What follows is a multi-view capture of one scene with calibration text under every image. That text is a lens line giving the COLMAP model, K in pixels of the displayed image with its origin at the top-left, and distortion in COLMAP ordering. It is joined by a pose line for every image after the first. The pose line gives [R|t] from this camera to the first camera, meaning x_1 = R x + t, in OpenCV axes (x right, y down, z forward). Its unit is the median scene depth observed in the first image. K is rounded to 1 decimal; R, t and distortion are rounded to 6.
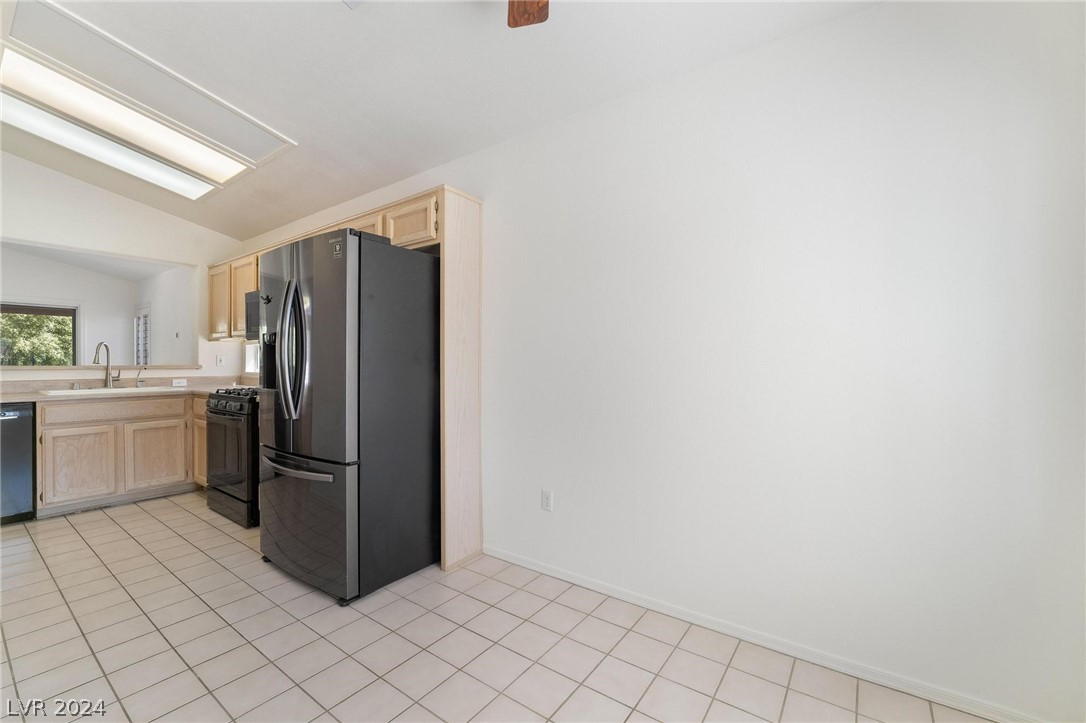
lens RADIAL K [[455.9, 0, 541.3], [0, 455.9, 364.1], [0, 0, 1]] dist [-0.019752, 0.000941]
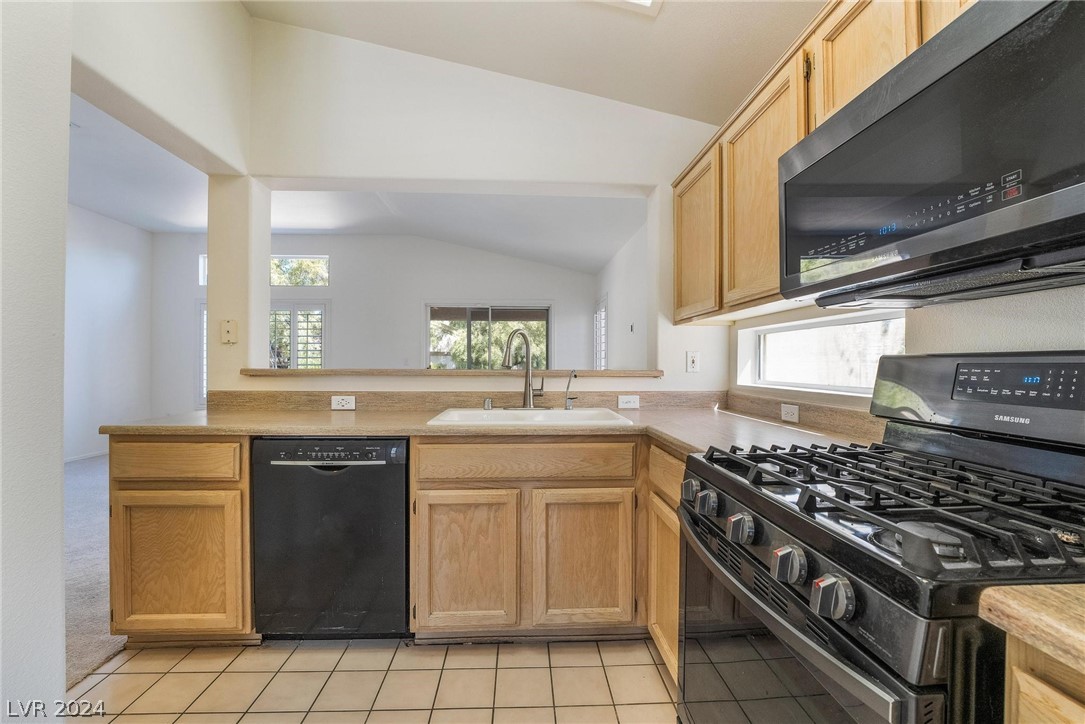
lens RADIAL K [[455.5, 0, 540.8], [0, 455.5, 364.6], [0, 0, 1]] dist [-0.019752, 0.000941]
pose [[0.628355, -0.000204, -0.777927, -0.503679], [-0.004627, 0.999981, -0.004000, -0.001765], [0.777913, 0.006113, 0.628342, 0.651258]]
